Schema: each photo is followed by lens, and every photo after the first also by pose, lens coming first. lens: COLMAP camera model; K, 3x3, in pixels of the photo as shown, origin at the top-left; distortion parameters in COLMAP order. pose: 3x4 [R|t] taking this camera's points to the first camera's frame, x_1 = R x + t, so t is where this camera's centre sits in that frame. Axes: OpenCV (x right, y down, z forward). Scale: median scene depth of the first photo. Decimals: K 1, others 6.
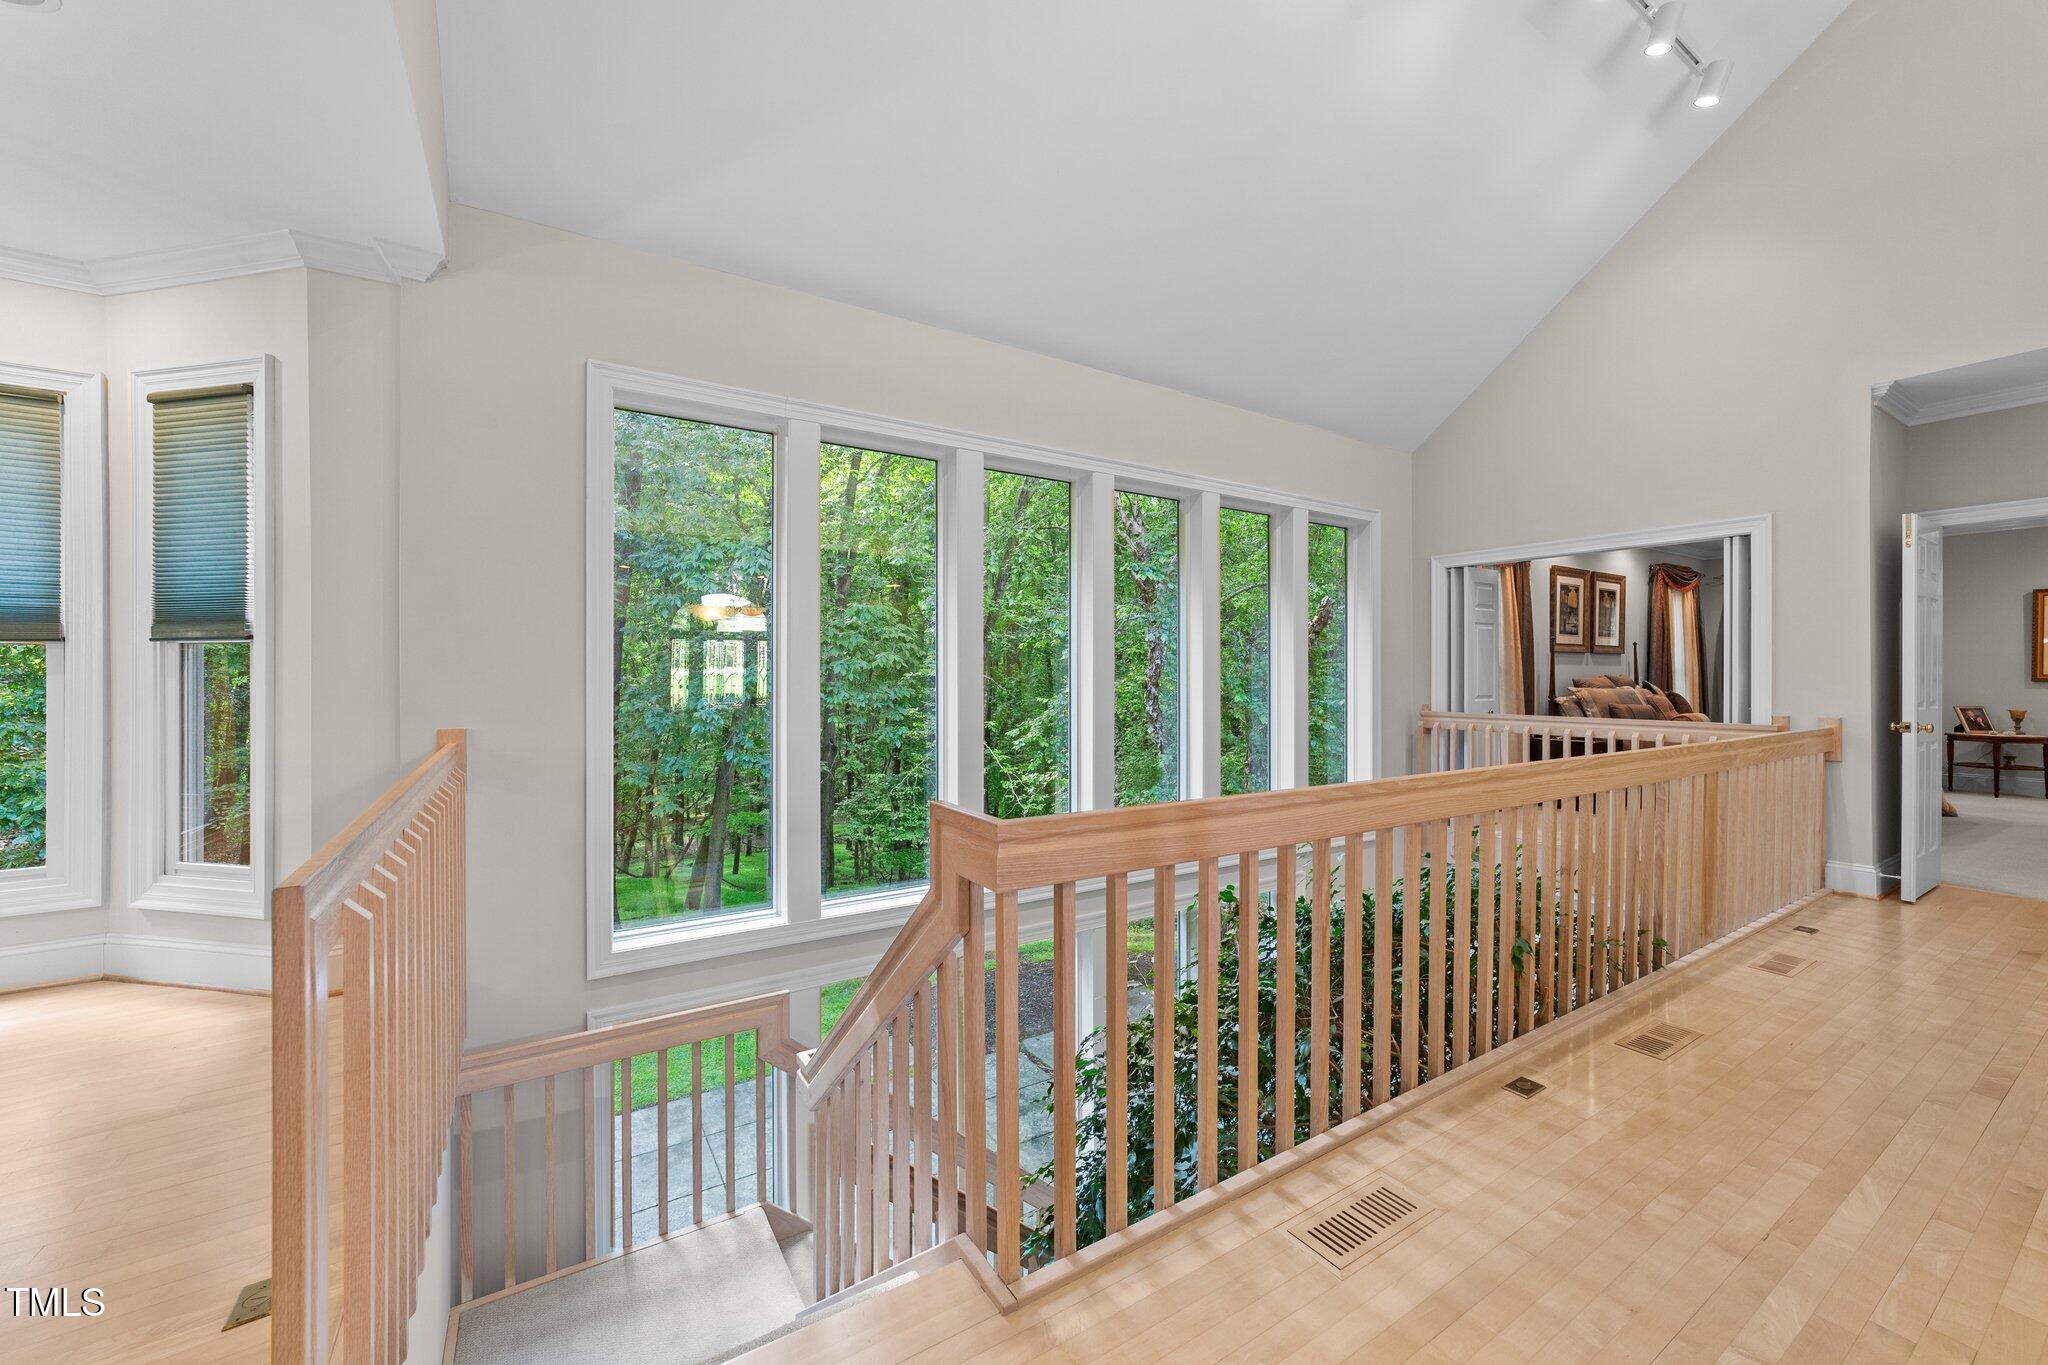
lens RADIAL K [[785.4, 0, 1025.4], [0, 785.4, 683.3], [0, 0, 1]] dist [-0.021918, 0.010210]
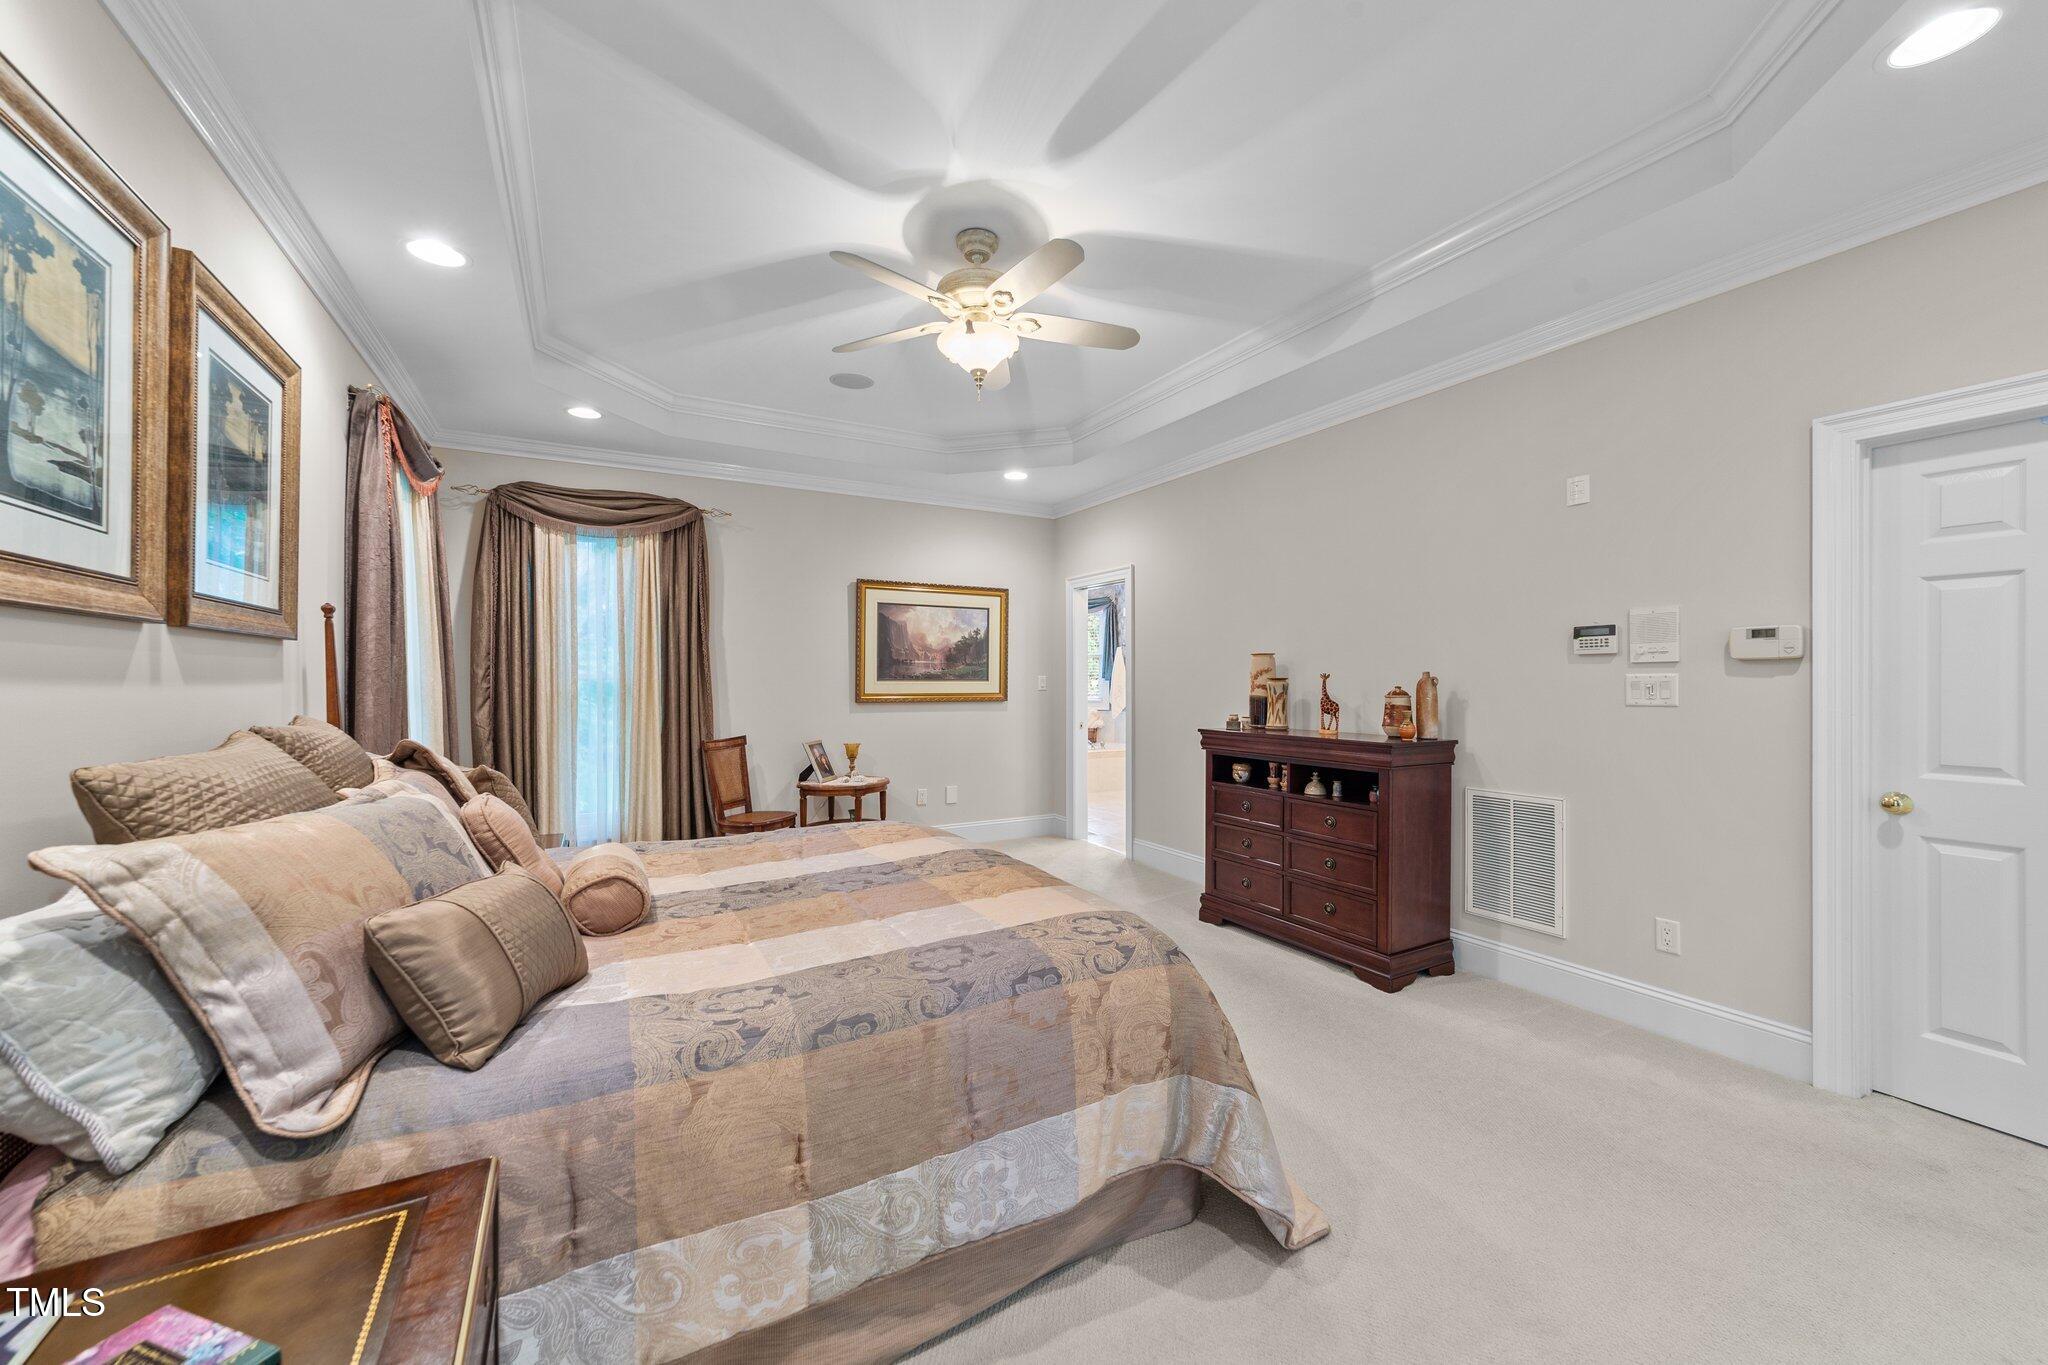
lens RADIAL K [[785.4, 0, 1025.4], [0, 785.4, 683.3], [0, 0, 1]] dist [-0.021918, 0.010210]
pose [[0.048263, -0.007742, 0.998805, 0.537946], [0.003565, 0.999965, 0.007578, -0.024968], [-0.998828, 0.003195, 0.048289, 0.775581]]
